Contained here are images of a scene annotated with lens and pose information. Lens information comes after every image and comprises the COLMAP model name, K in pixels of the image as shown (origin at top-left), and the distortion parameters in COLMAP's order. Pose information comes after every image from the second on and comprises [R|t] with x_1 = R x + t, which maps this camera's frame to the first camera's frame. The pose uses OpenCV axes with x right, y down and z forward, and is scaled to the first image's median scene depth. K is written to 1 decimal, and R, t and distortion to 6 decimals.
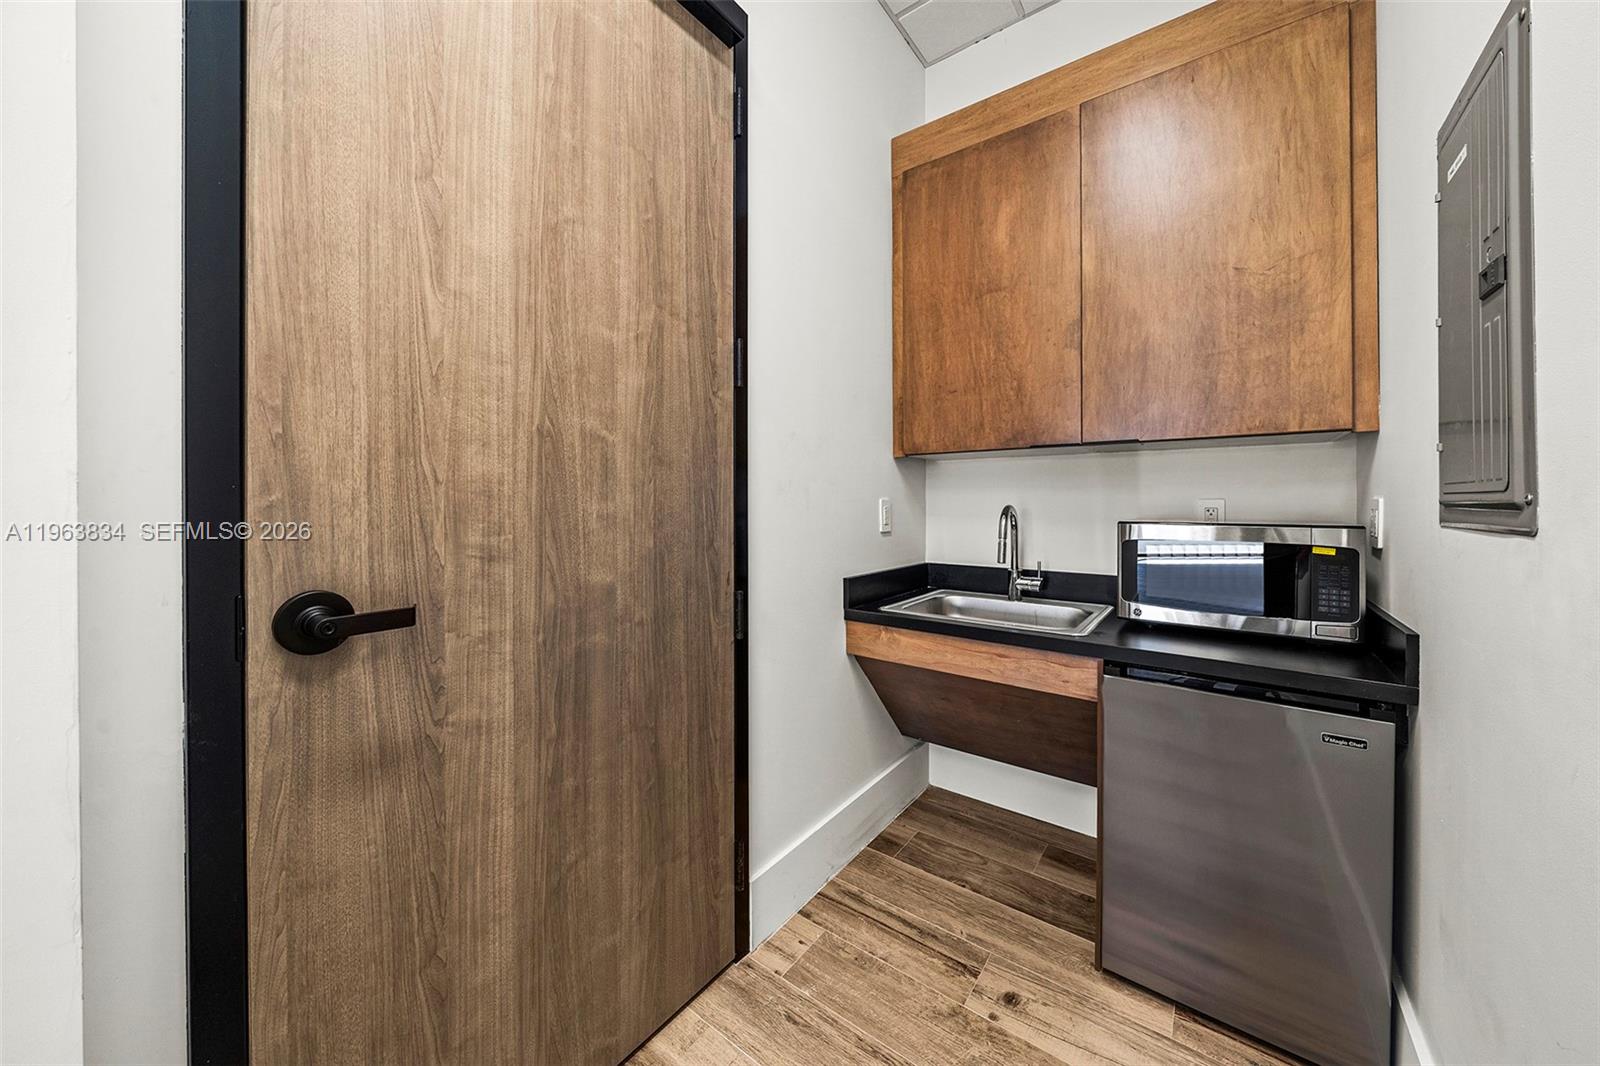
lens RADIAL K [[556.5, 0, 803.3], [0, 556.5, 501.2], [0, 0, 1]] dist [-0.010935, -0.000030]
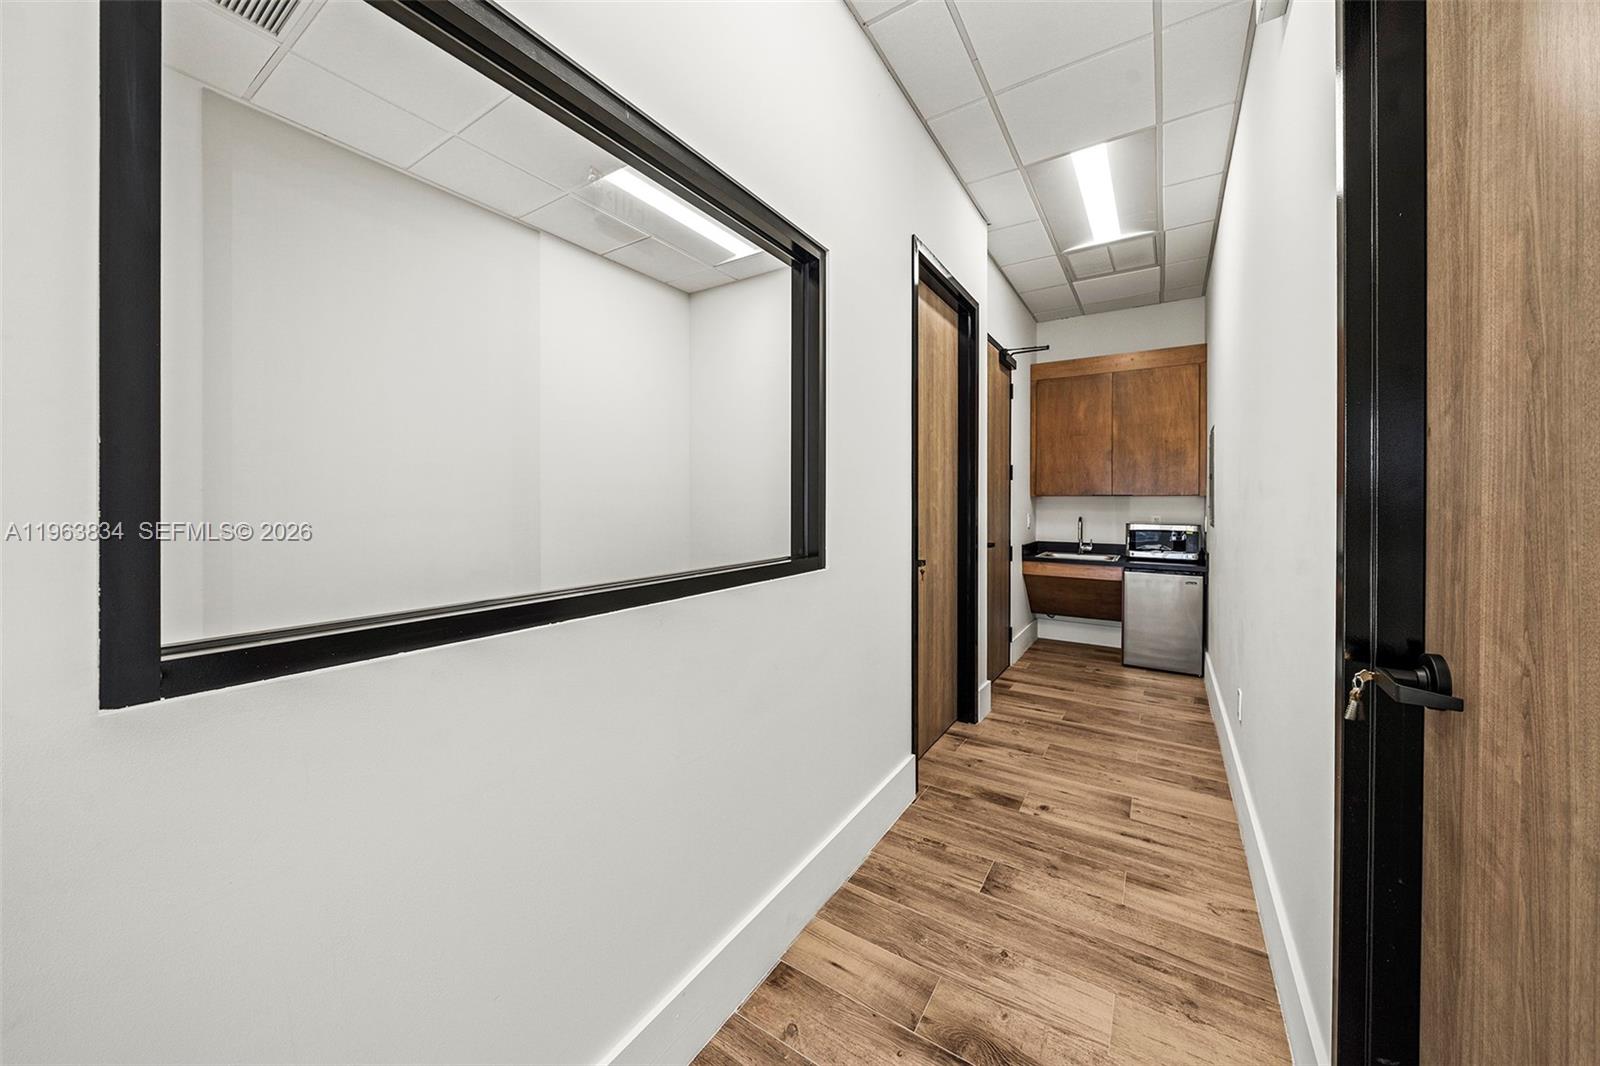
lens RADIAL K [[560.1, 0, 798.6], [0, 560.1, 501.6], [0, 0, 1]] dist [-0.006530, -0.000124]
pose [[0.998239, 0.002424, 0.059268, -1.149434], [-0.002541, 0.999995, 0.001912, -0.069926], [-0.059264, -0.002059, 0.998240, -1.587704]]
